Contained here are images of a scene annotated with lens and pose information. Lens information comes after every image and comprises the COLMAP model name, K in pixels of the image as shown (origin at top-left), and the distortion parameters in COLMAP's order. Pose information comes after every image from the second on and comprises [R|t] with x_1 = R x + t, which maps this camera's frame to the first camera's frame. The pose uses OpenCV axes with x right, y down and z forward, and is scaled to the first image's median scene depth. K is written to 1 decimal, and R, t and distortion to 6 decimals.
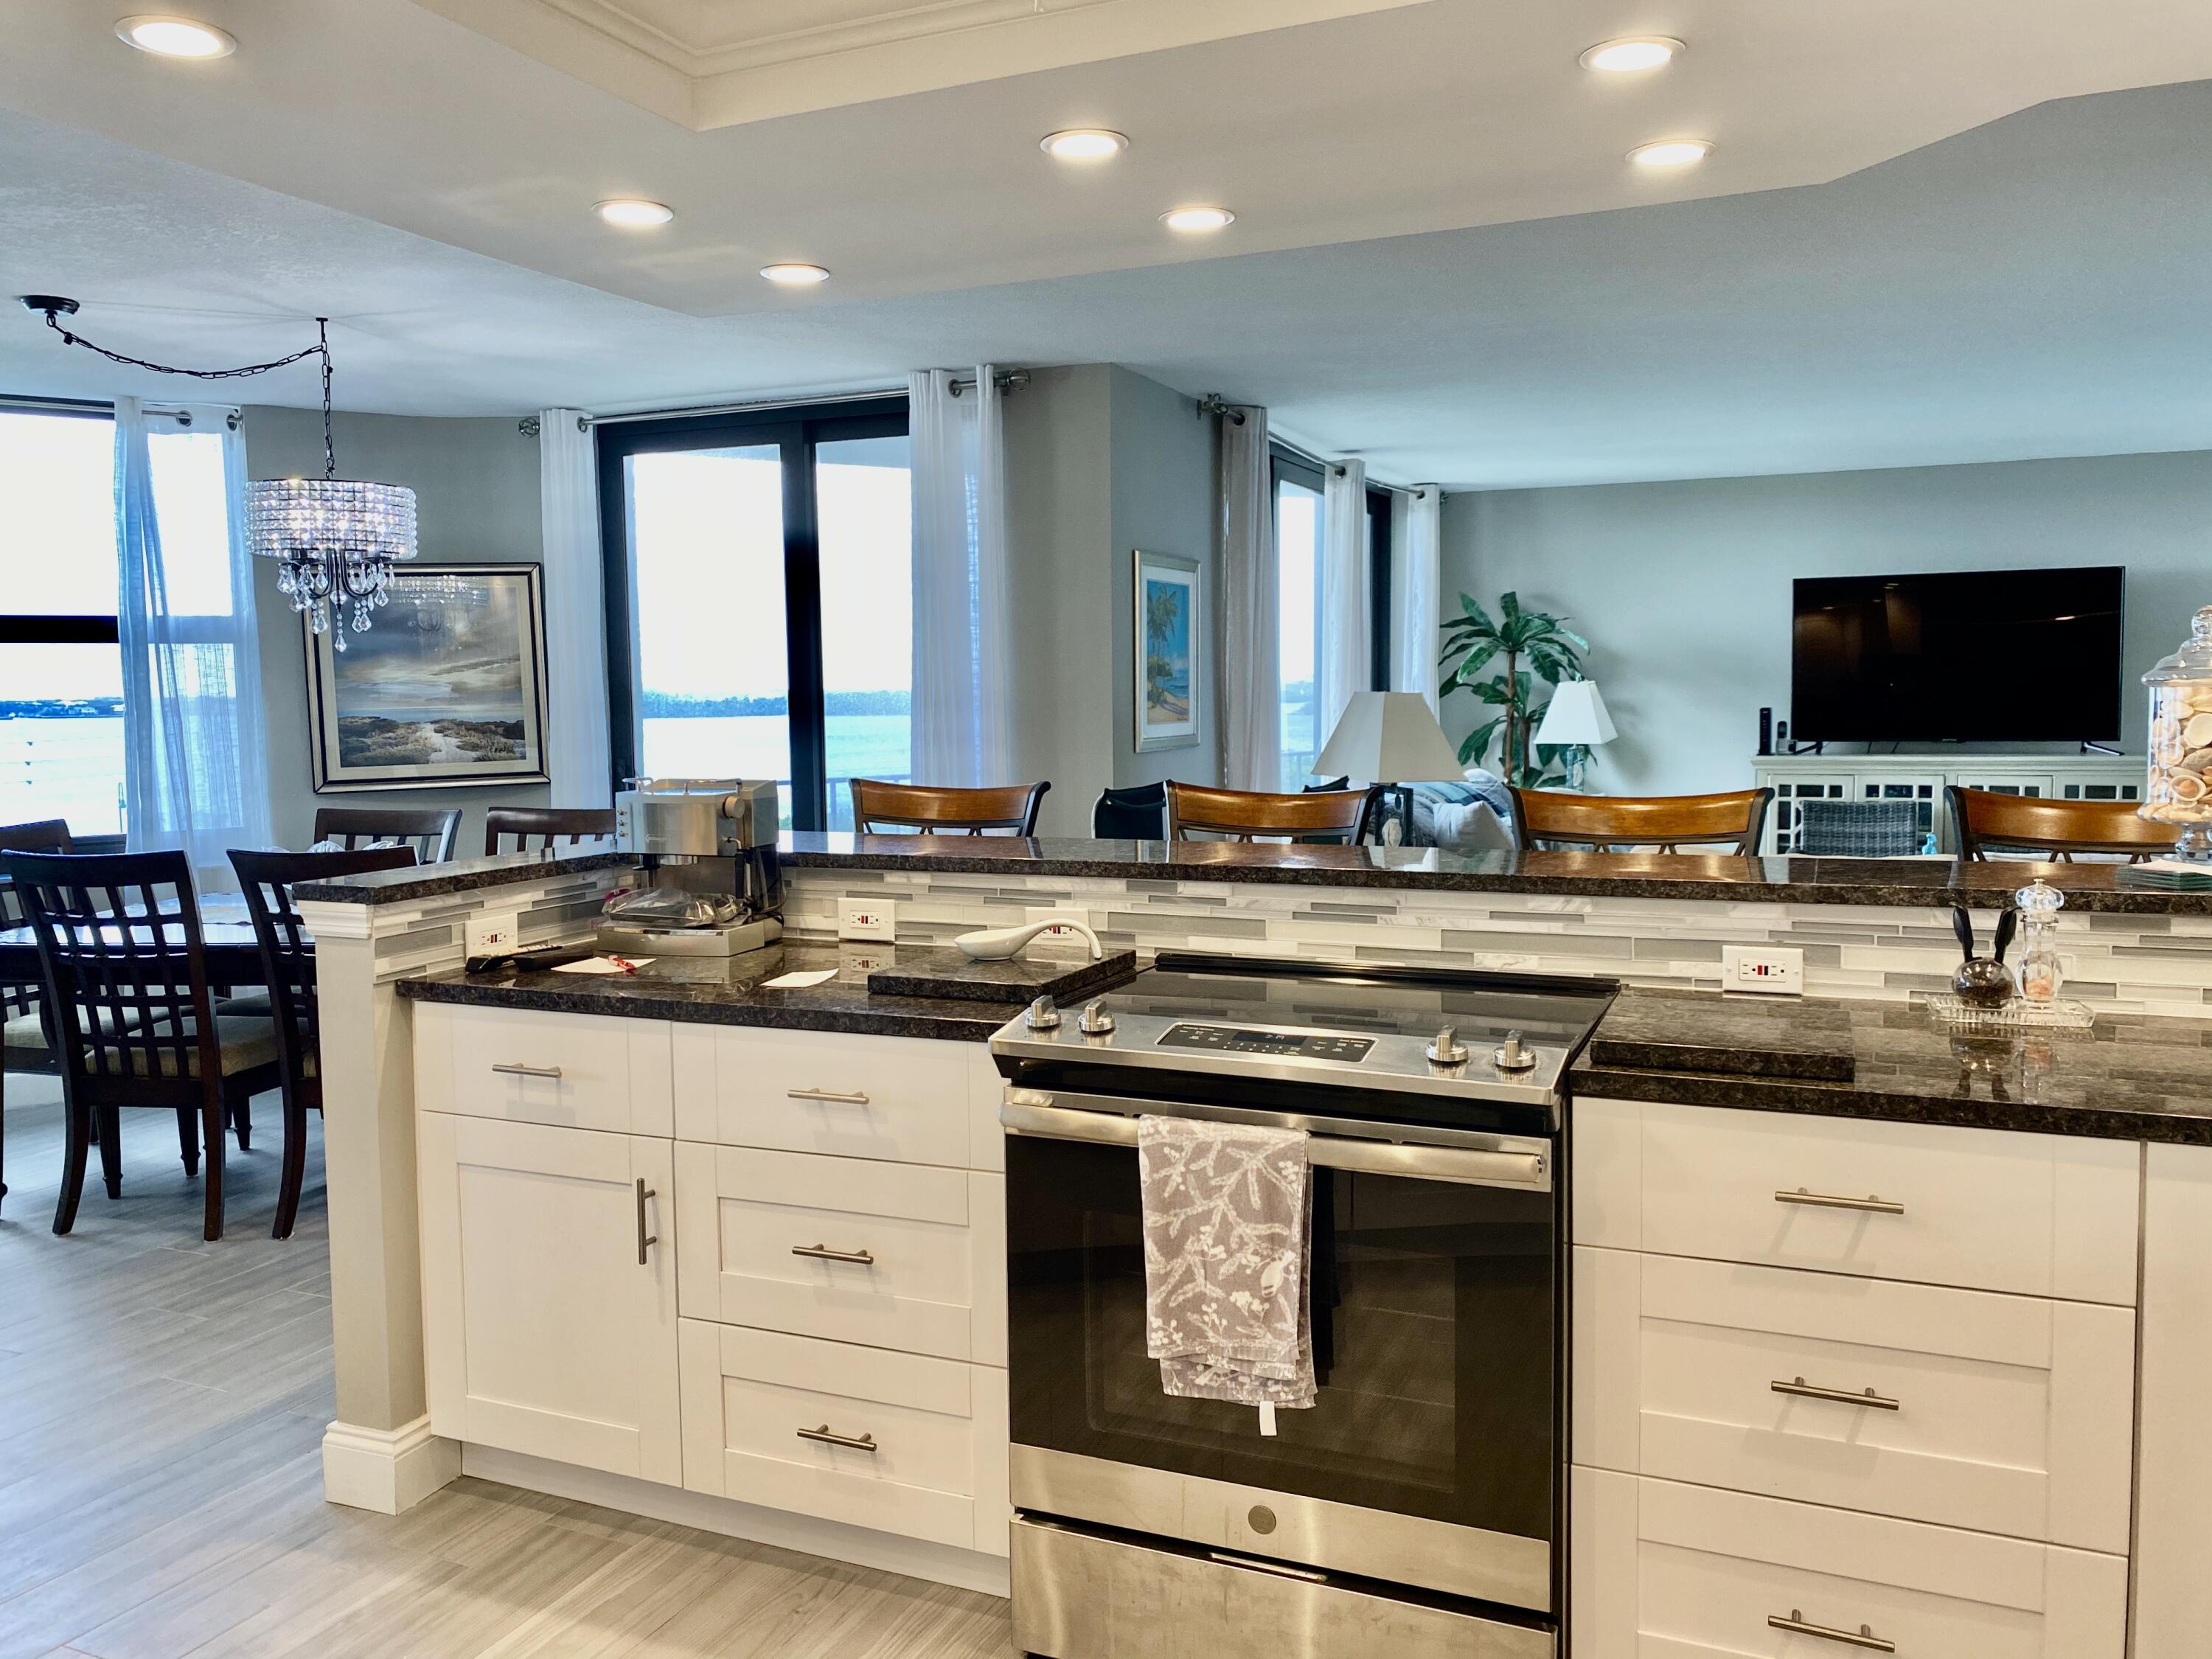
lens RADIAL K [[1704.8, 0, 1112.3], [0, 1704.8, 817.1], [0, 0, 1]] dist [0.012816, -0.011309]
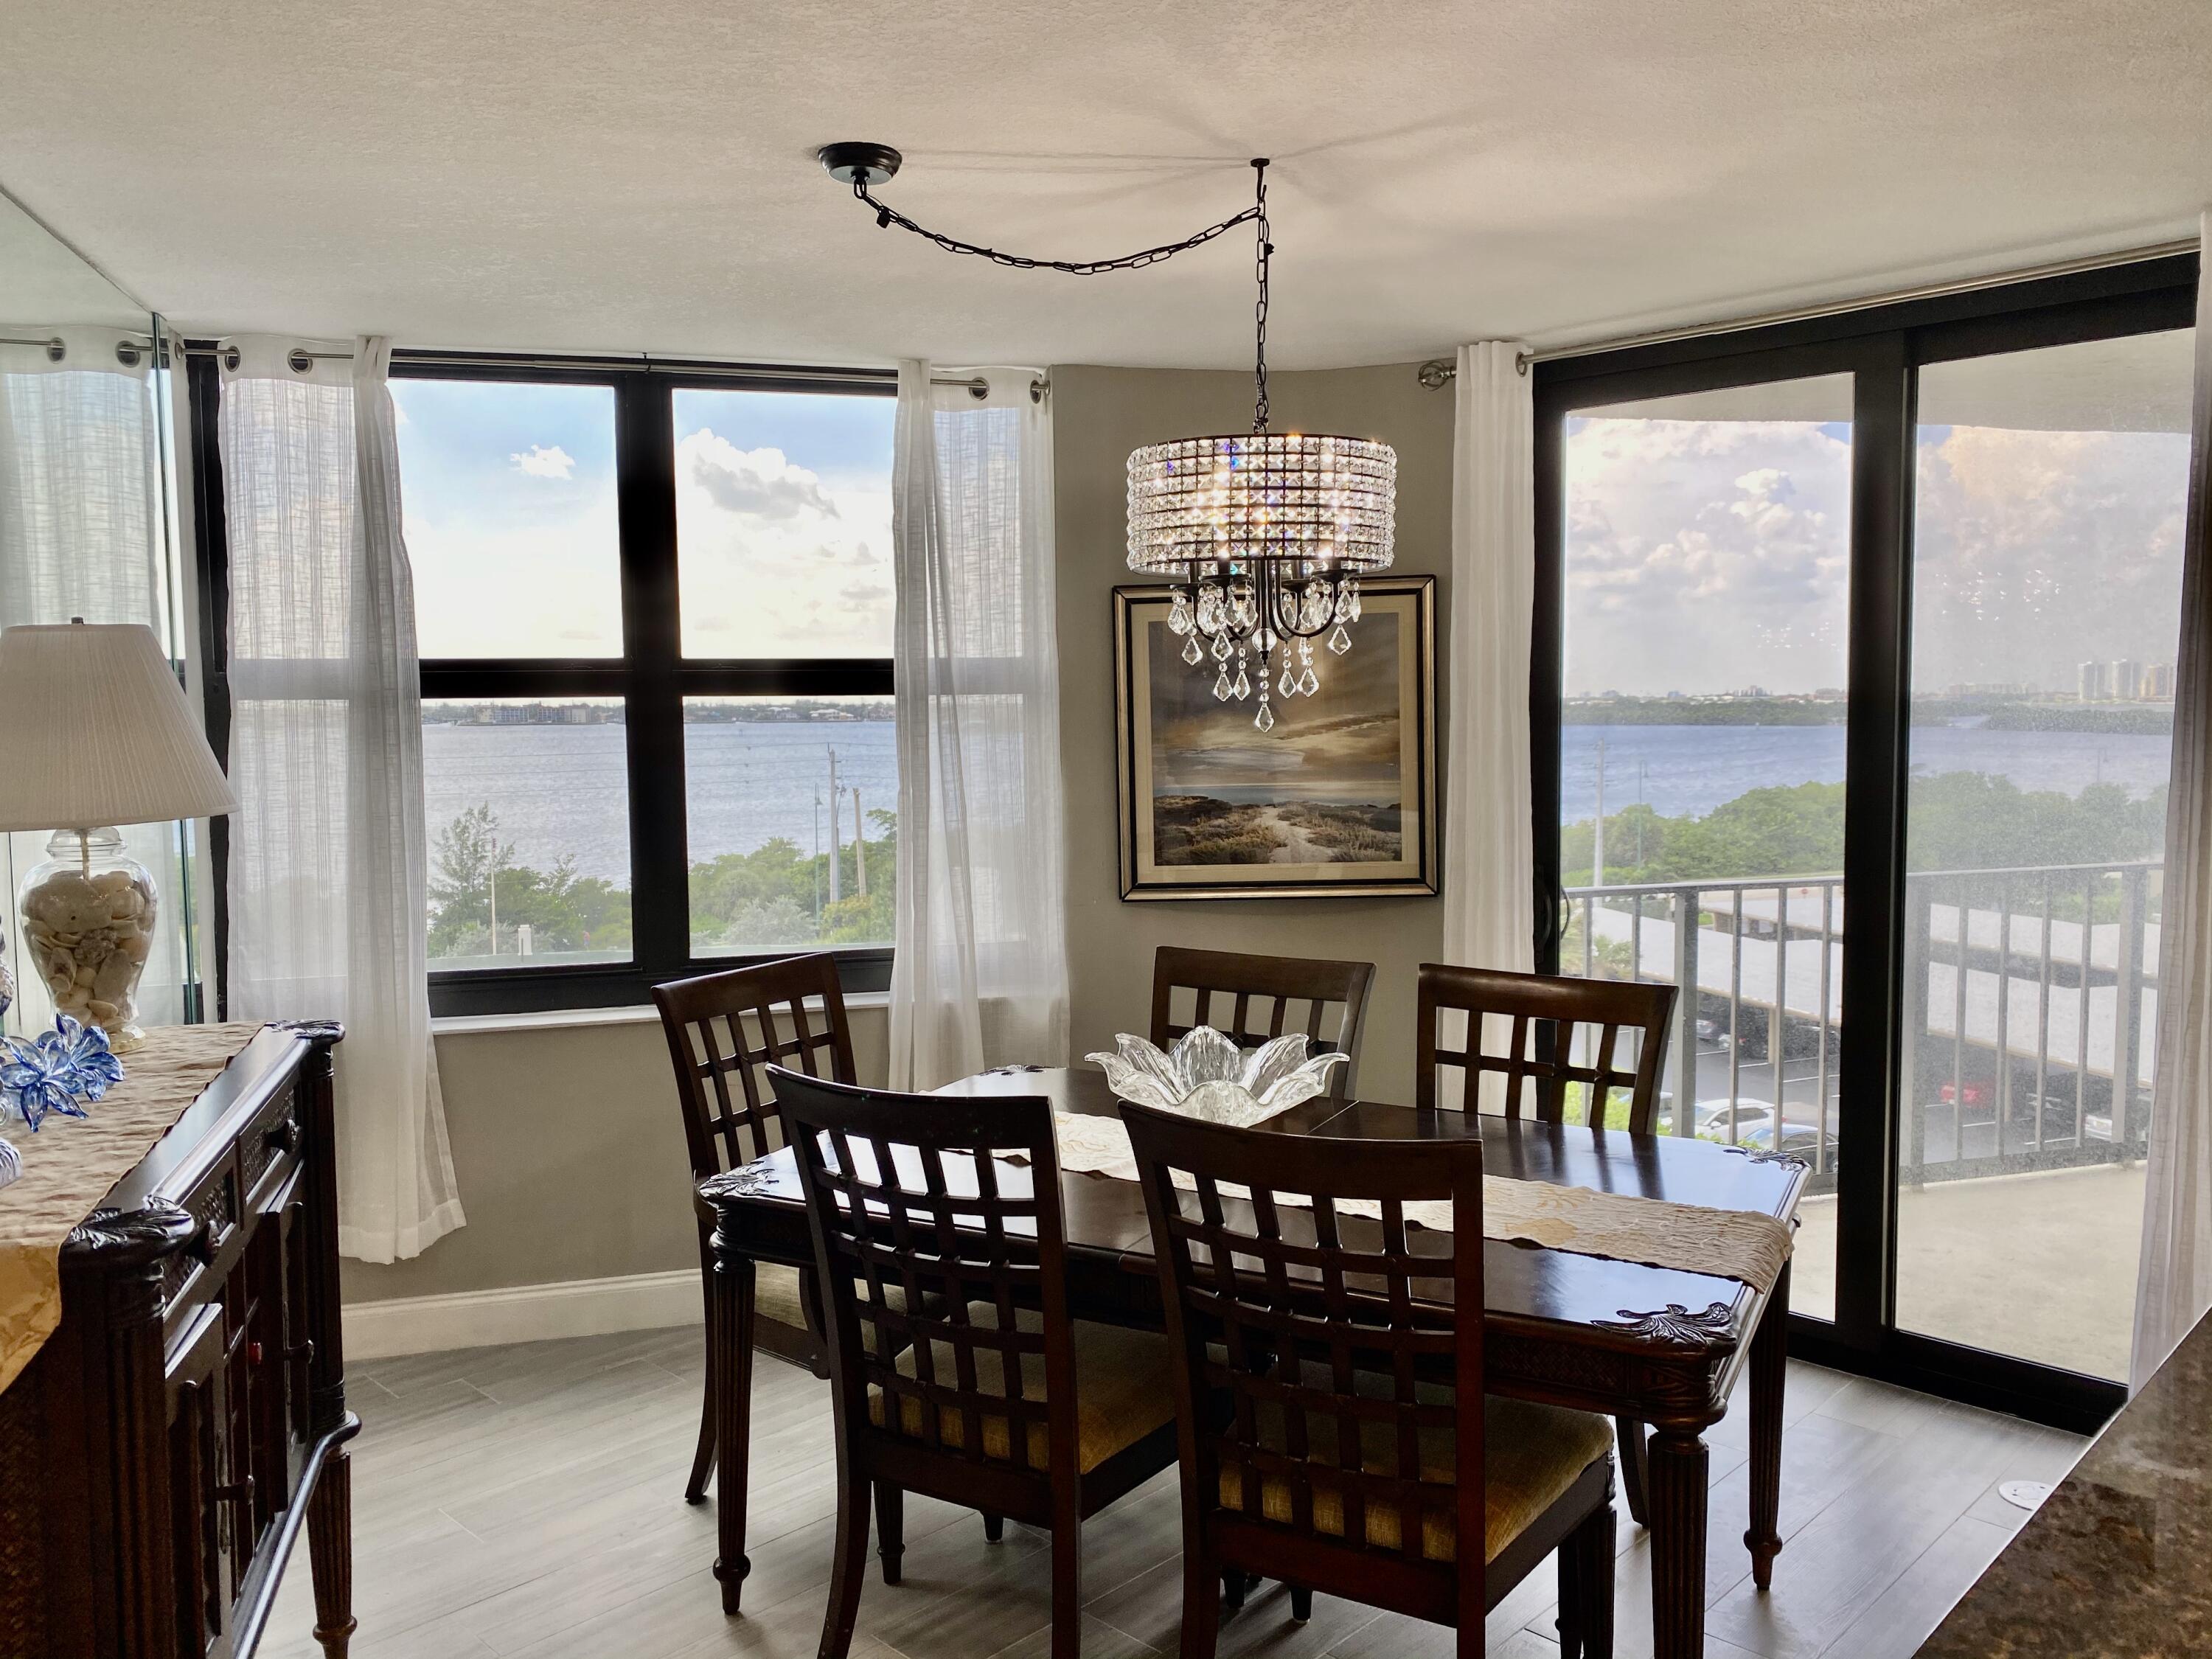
lens RADIAL K [[1775.7, 0, 1118.3], [0, 1775.7, 834.2], [0, 0, 1]] dist [0.010512, -0.005921]
pose [[0.935630, 0.030362, -0.351674, -0.277294], [-0.031533, 0.999500, 0.002397, -0.059500], [0.351571, 0.008846, 0.936120, 0.402479]]
